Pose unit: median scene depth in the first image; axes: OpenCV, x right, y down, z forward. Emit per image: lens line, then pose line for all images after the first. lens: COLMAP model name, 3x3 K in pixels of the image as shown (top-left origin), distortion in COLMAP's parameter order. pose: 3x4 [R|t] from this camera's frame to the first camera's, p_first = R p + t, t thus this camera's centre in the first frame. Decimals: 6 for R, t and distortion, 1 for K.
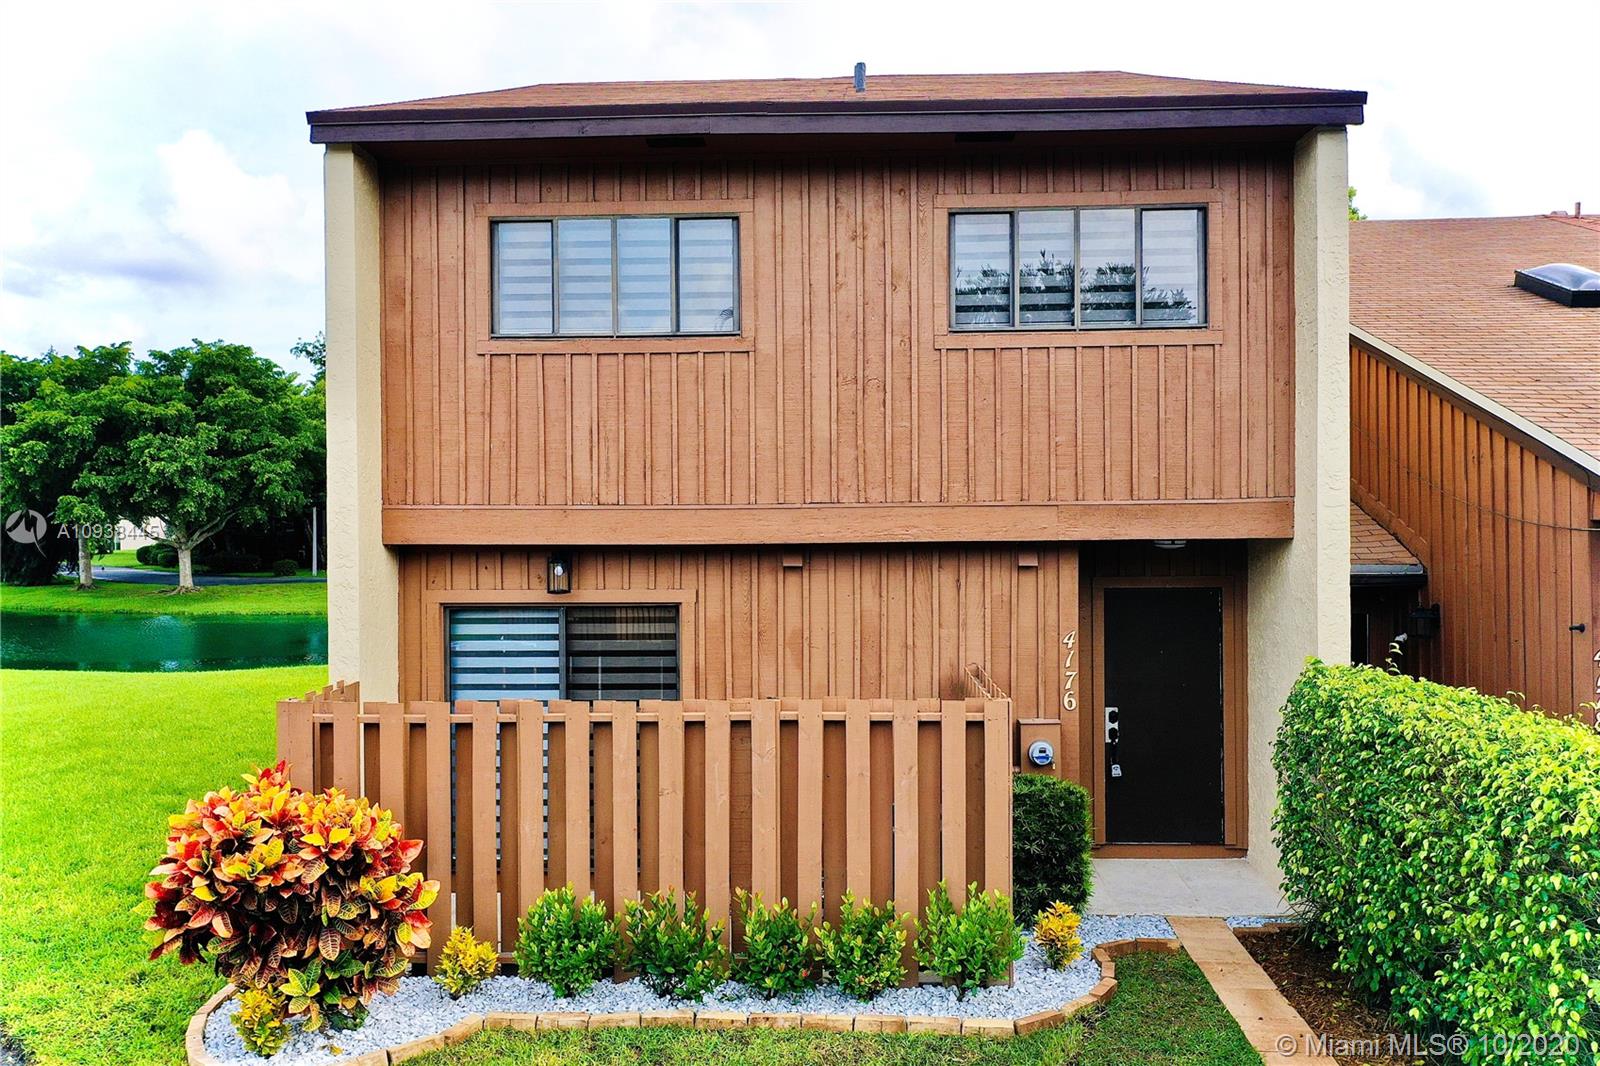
lens RADIAL K [[1265.7, 0, 800.9], [0, 1265.7, 507.0], [0, 0, 1]] dist [0.001968, 0.003519]
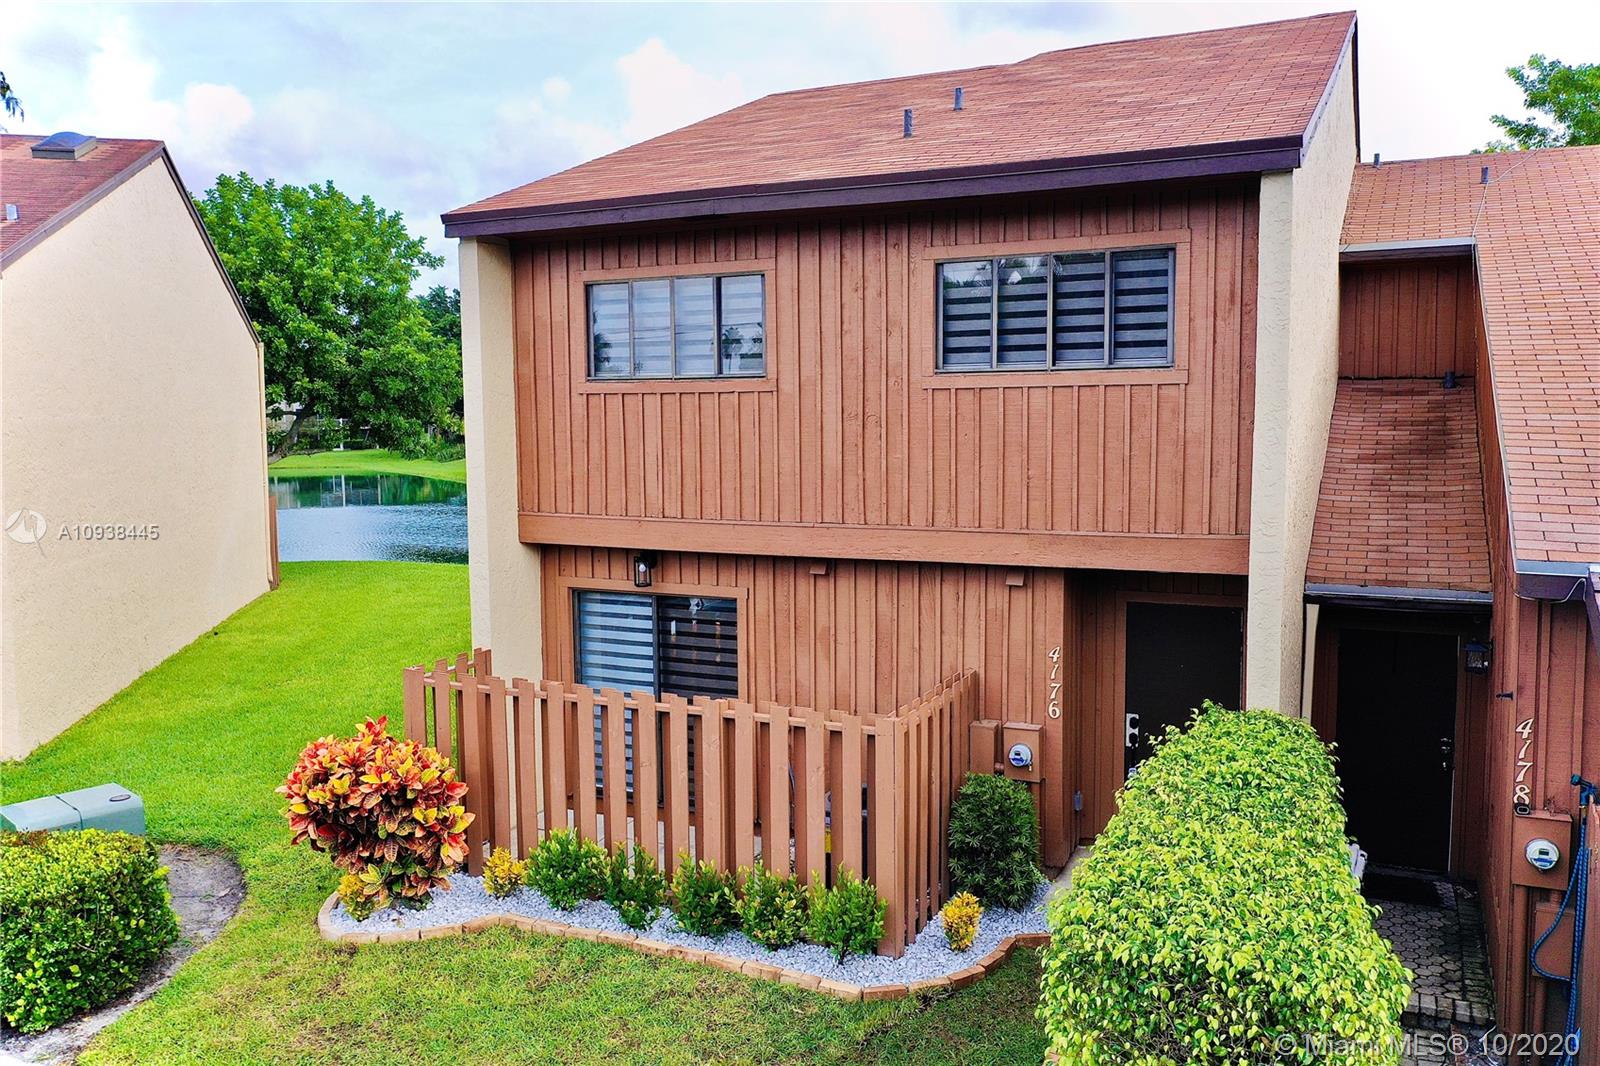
lens RADIAL K [[1265.7, 0, 800.9], [0, 1265.7, 507.0], [0, 0, 1]] dist [0.001968, 0.003519]
pose [[0.919519, 0.028836, -0.391987, 0.443264], [0.006548, 0.996043, 0.088633, -0.120193], [0.392991, -0.084066, 0.915691, -0.064632]]
